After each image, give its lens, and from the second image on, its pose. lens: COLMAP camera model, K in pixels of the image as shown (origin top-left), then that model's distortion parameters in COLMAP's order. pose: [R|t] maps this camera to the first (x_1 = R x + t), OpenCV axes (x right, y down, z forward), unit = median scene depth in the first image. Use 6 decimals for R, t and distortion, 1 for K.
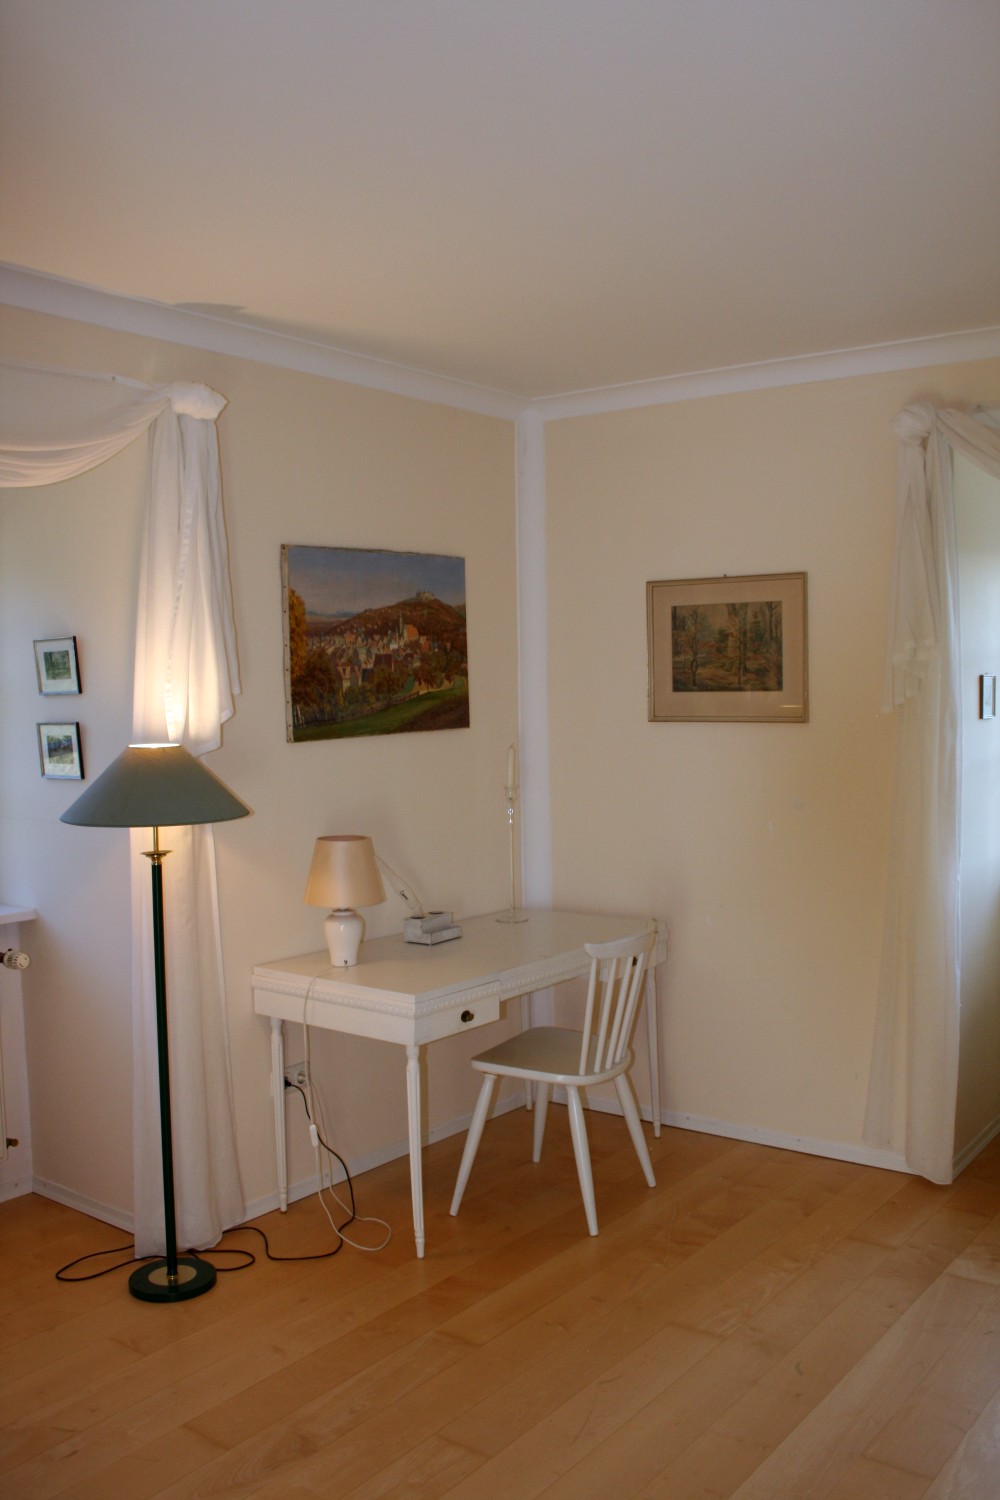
lens RADIAL K [[1323.1, 0, 495.0], [0, 1323.1, 752.5], [0, 0, 1]] dist [-0.112524, 0.061530]
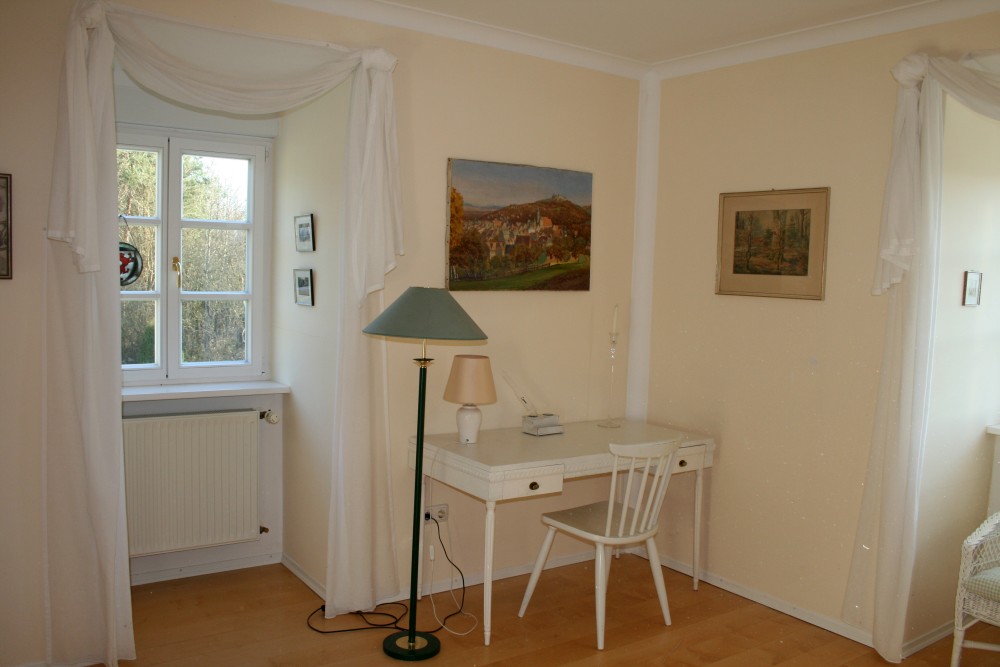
lens RADIAL K [[839.0, 0, 476.3], [0, 839.0, 336.0], [0, 0, 1]] dist [-0.133450, 0.119143]
pose [[0.951656, 0.073897, -0.298146, 0.159405], [-0.066751, 0.997187, 0.034094, 0.008835], [0.299826, -0.012545, 0.953911, 0.100101]]
